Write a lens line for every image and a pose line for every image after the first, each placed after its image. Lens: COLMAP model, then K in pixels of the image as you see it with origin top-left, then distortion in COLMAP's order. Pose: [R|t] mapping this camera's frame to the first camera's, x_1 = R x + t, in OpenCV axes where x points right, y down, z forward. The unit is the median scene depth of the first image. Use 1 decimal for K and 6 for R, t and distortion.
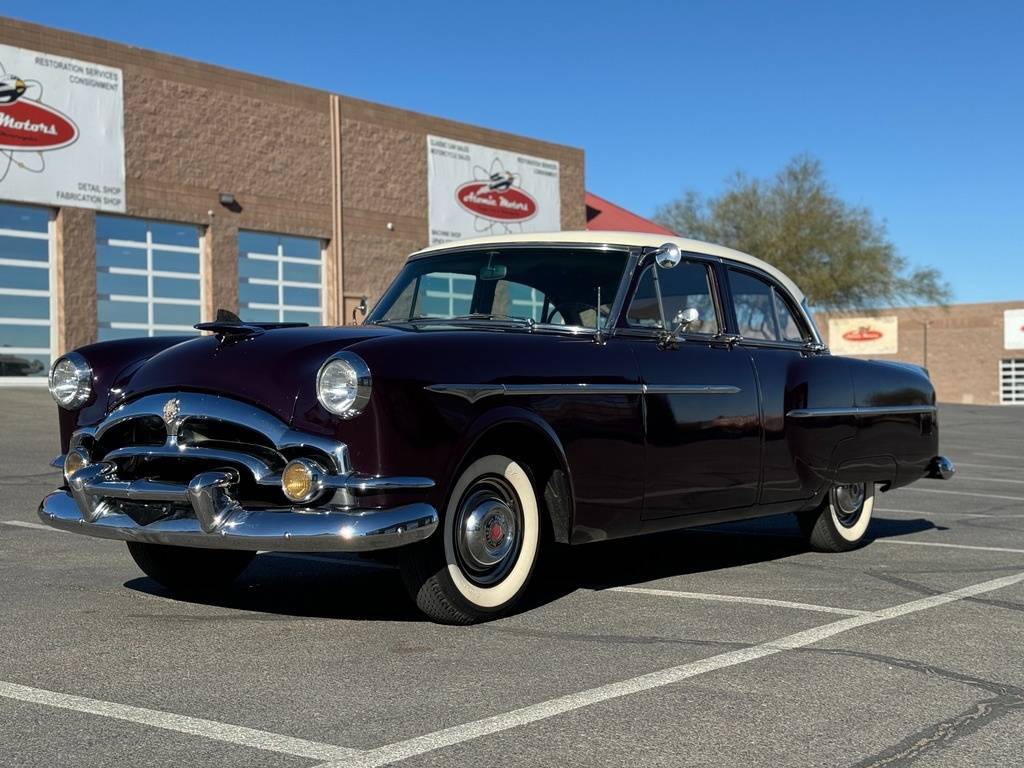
lens RADIAL K [[1456.2, 0, 508.4], [0, 1456.2, 388.8], [0, 0, 1]] dist [0.095403, 0.000000]
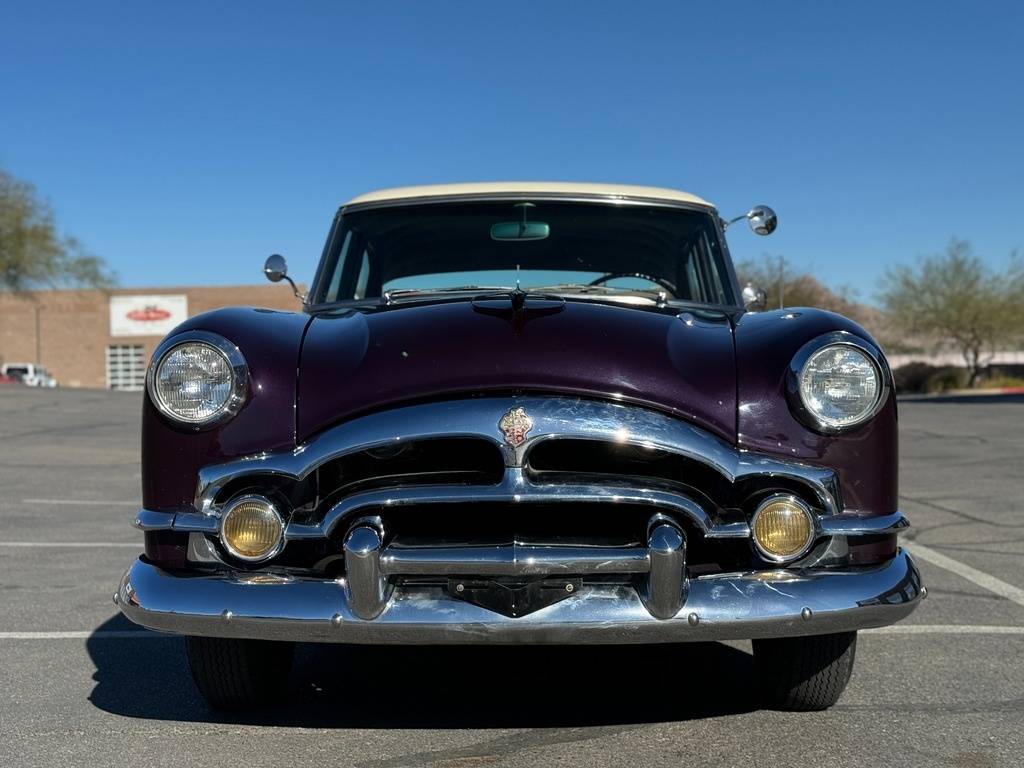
lens RADIAL K [[1456.2, 0, 516.4], [0, 1456.2, 380.6], [0, 0, 1]] dist [0.095403, 0.000000]
pose [[0.805438, -0.011205, 0.592574, -0.095107], [0.008751, 0.999937, 0.007012, -0.001493], [-0.592615, -0.000462, 0.805486, 0.080116]]
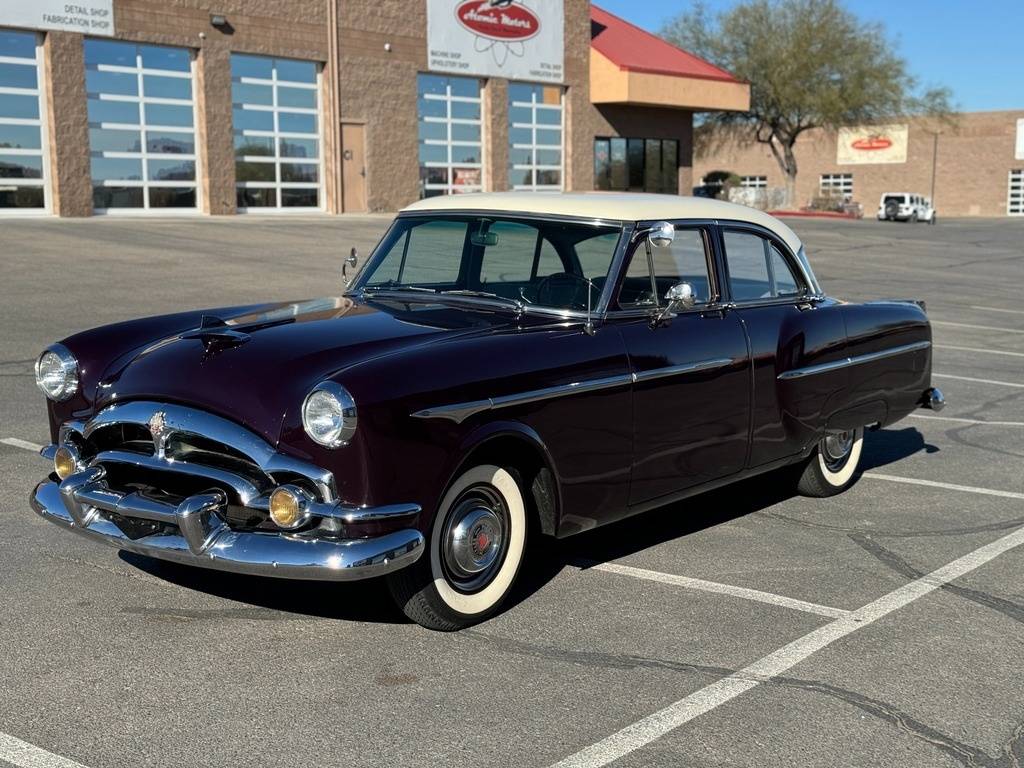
lens RADIAL K [[1456.2, 0, 506.0], [0, 1456.2, 403.5], [0, 0, 1]] dist [0.095403, 0.000000]
pose [[0.999969, 0.007555, -0.002021, 0.001469], [-0.007174, 0.989027, 0.147562, -0.023622], [0.003114, -0.147543, 0.989051, 0.002100]]
